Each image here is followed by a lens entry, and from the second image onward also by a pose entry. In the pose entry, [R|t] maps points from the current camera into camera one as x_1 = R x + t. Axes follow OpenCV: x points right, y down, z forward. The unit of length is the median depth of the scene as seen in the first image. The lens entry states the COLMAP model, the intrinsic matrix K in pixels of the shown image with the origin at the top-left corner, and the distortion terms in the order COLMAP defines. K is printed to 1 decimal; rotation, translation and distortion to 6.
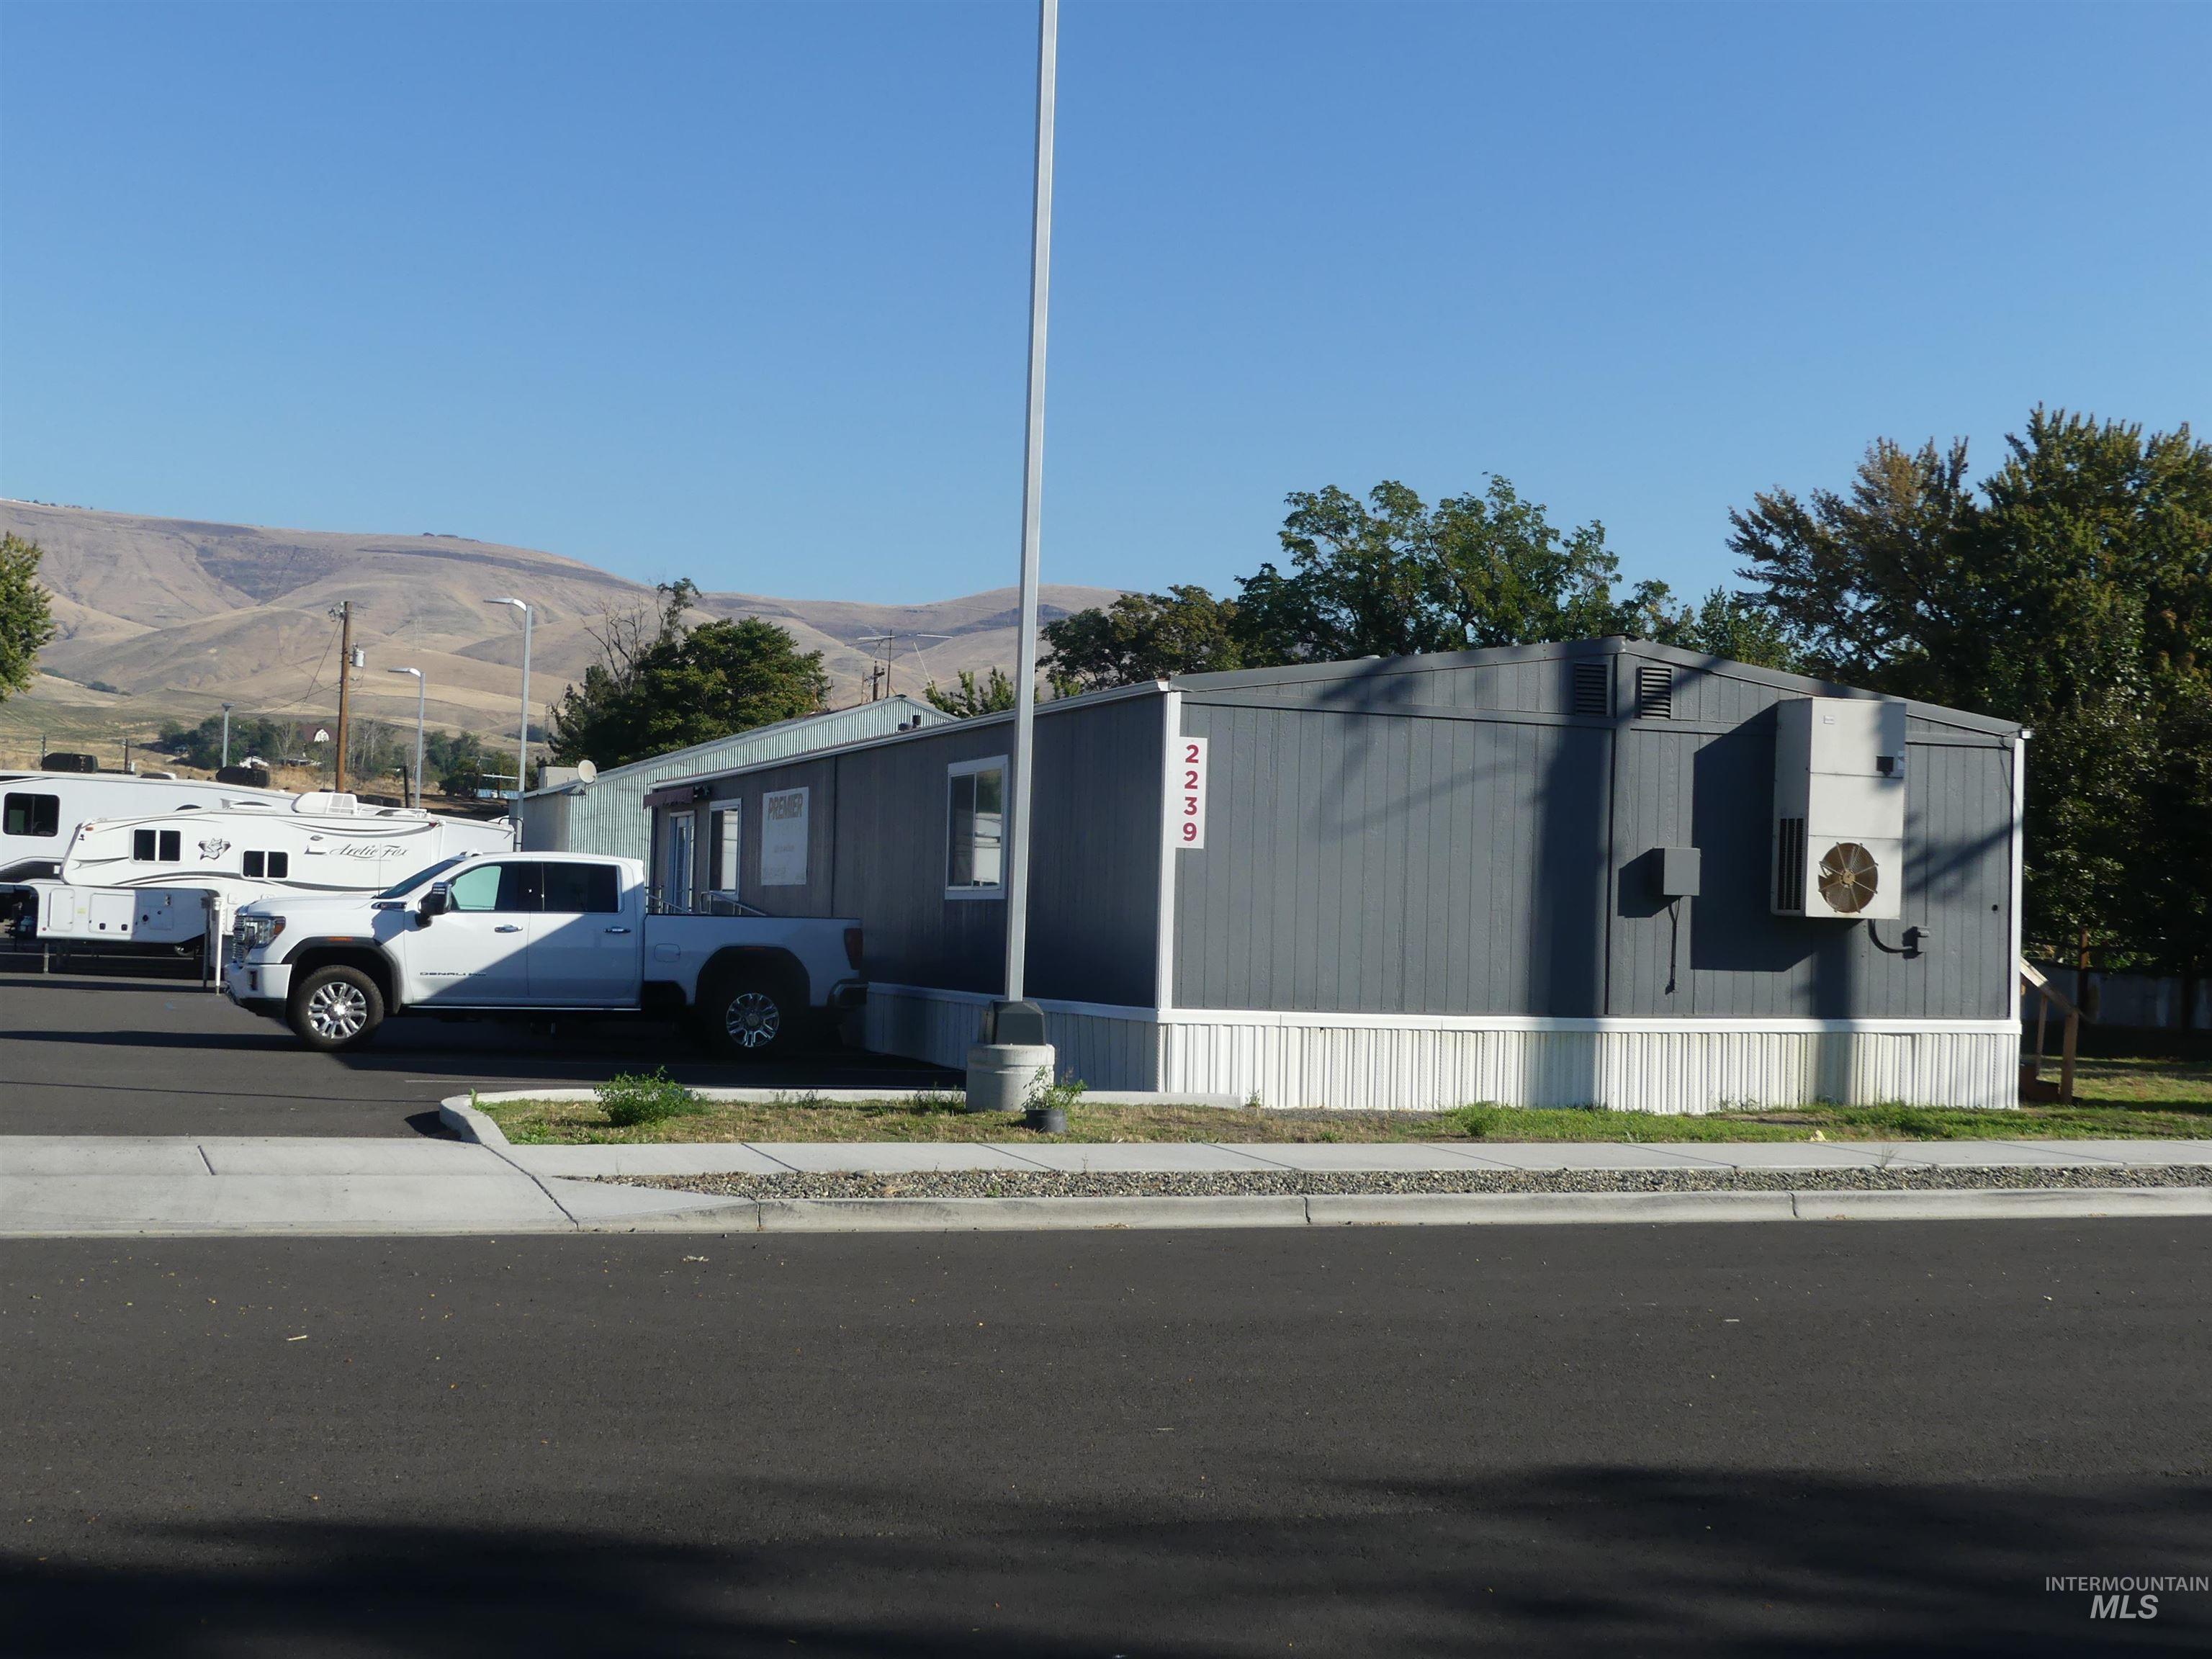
lens RADIAL K [[2921.9, 0, 1106.0], [0, 2921.9, 829.5], [0, 0, 1]] dist [-0.017830, -0.022337]
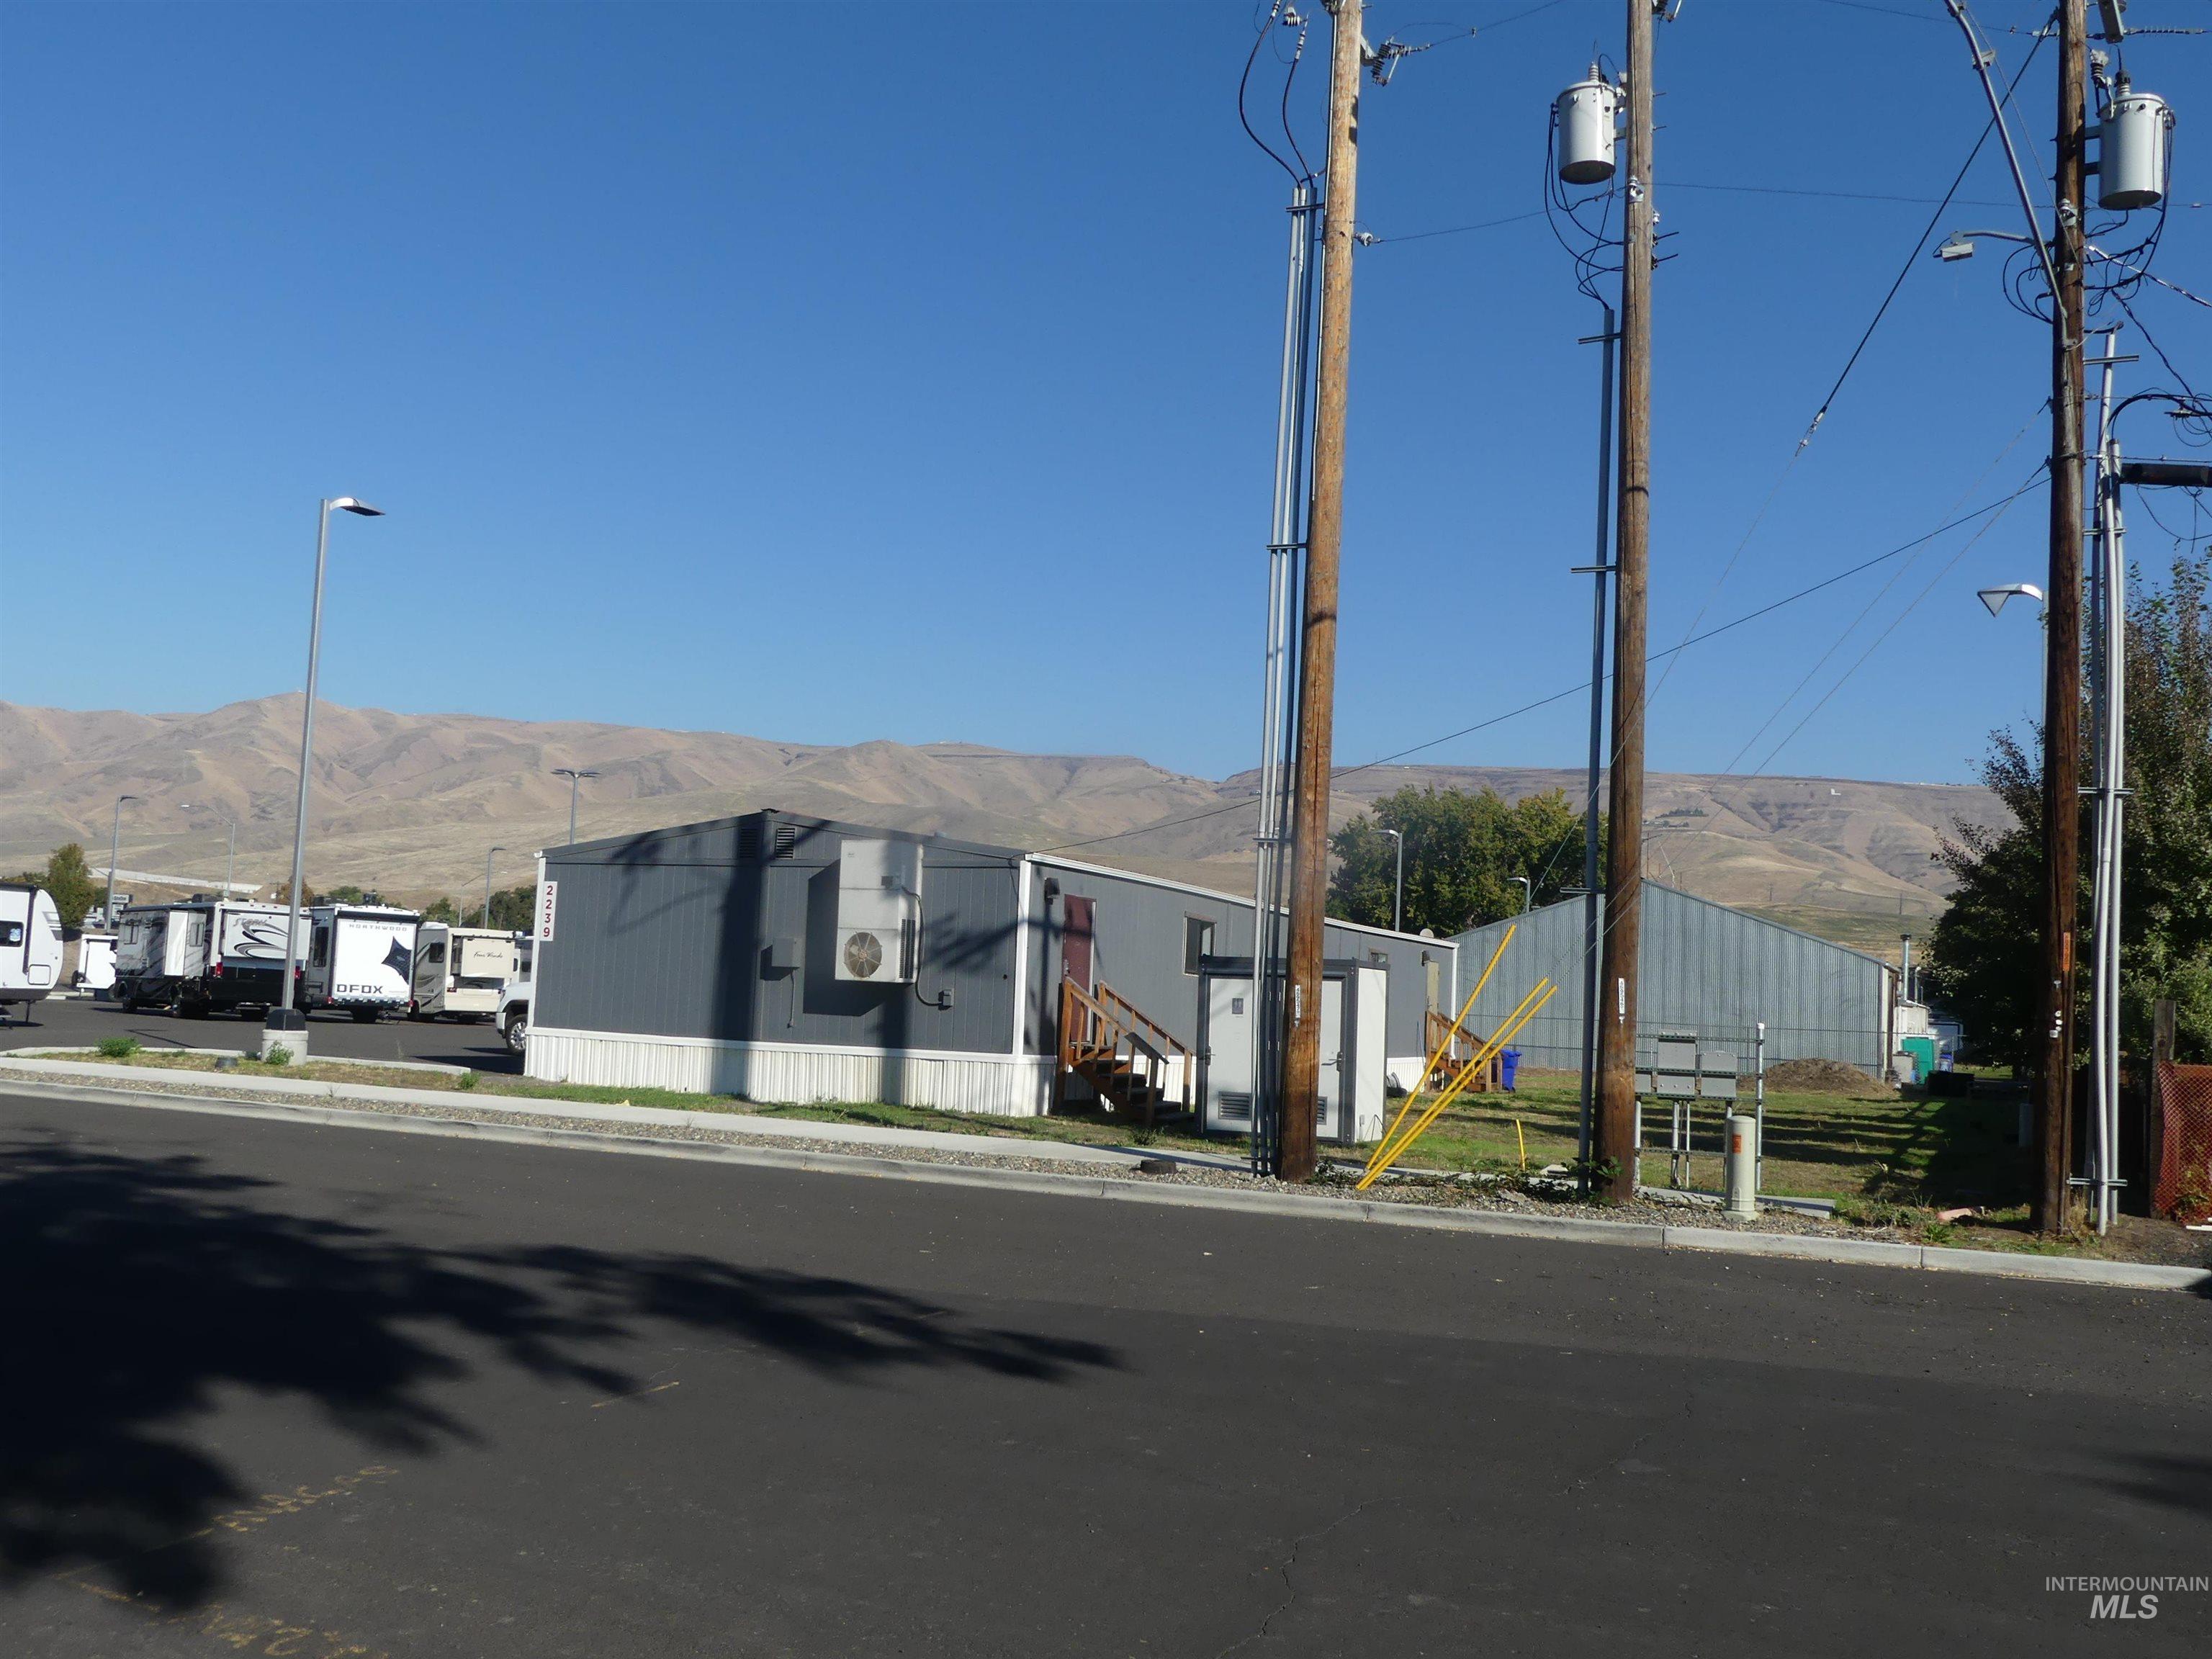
lens RADIAL K [[1920.2, 0, 1106.0], [0, 1920.2, 829.5], [0, 0, 1]] dist [-0.048469, 0.081402]
pose [[0.675900, -0.061732, -0.734403, 1.081740], [0.000400, 0.996516, -0.083396, 0.034673], [0.736993, 0.056074, 0.673570, 0.403034]]
